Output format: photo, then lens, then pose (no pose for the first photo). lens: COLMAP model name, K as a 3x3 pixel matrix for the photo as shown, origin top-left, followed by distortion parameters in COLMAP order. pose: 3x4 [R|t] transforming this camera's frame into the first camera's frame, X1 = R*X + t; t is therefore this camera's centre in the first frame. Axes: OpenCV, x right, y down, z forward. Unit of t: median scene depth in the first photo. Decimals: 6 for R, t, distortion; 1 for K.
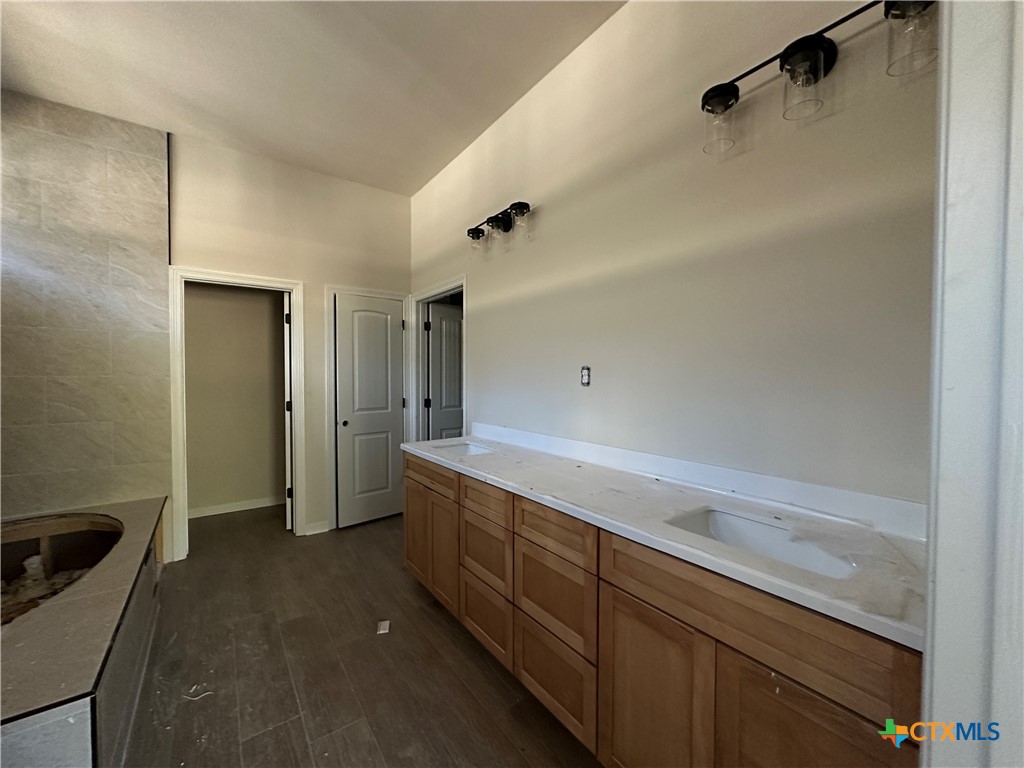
lens RADIAL K [[407.3, 0, 512.0], [0, 407.3, 384.0], [0, 0, 1]] dist [-0.000596, 0.000292]
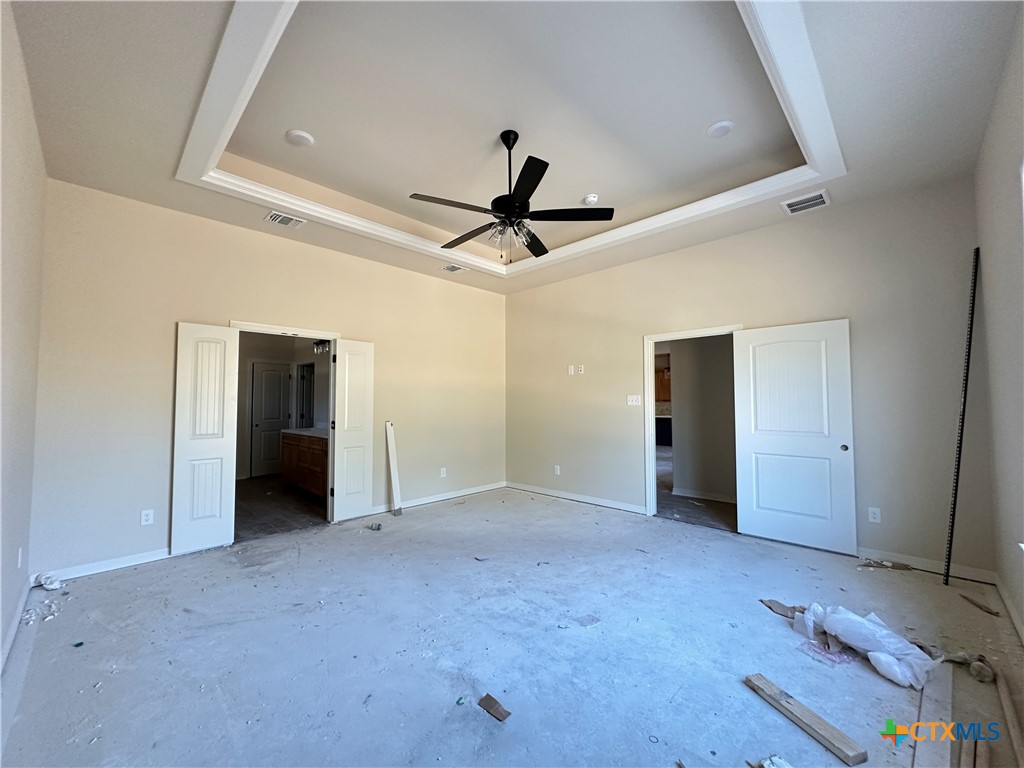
lens RADIAL K [[407.3, 0, 512.0], [0, 407.3, 384.0], [0, 0, 1]] dist [-0.000596, 0.000292]
pose [[0.986658, 0.001768, 0.162796, 0.533702], [0.008817, 0.997893, -0.064280, 0.031413], [-0.162566, 0.064858, 0.984564, -1.264192]]
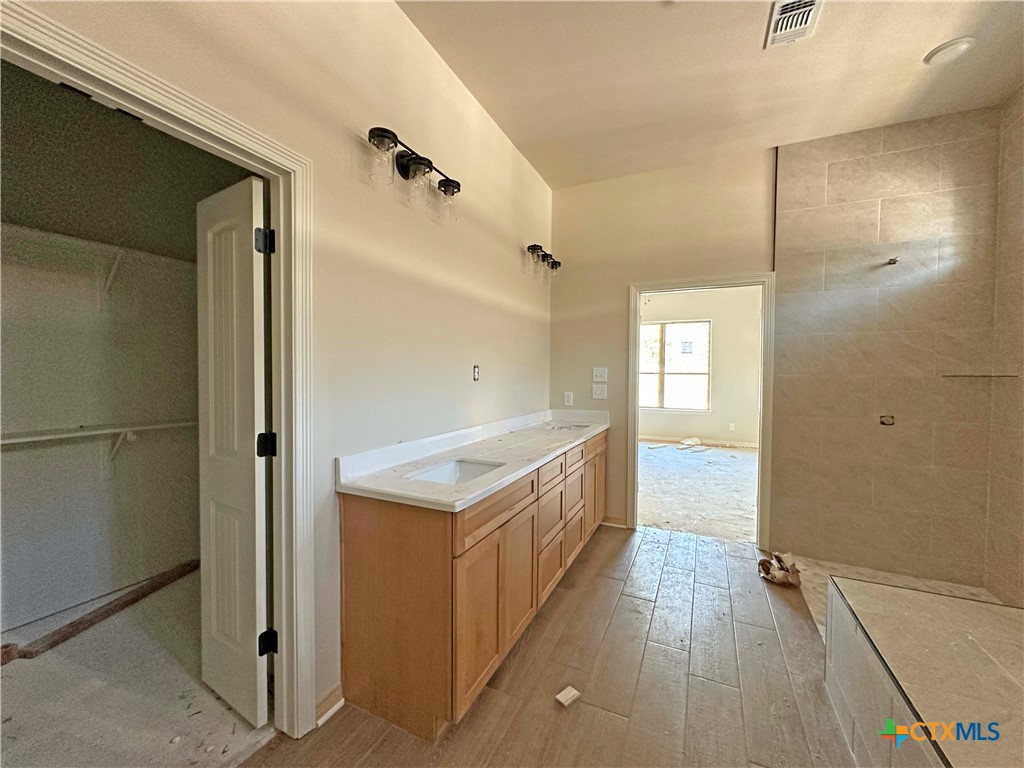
lens RADIAL K [[407.3, 0, 512.0], [0, 407.3, 384.0], [0, 0, 1]] dist [-0.000596, 0.000292]
pose [[-0.480603, -0.026991, 0.876523, -0.589918], [0.011951, 0.999232, 0.037323, -0.019054], [-0.876857, 0.028413, -0.479912, 0.916945]]
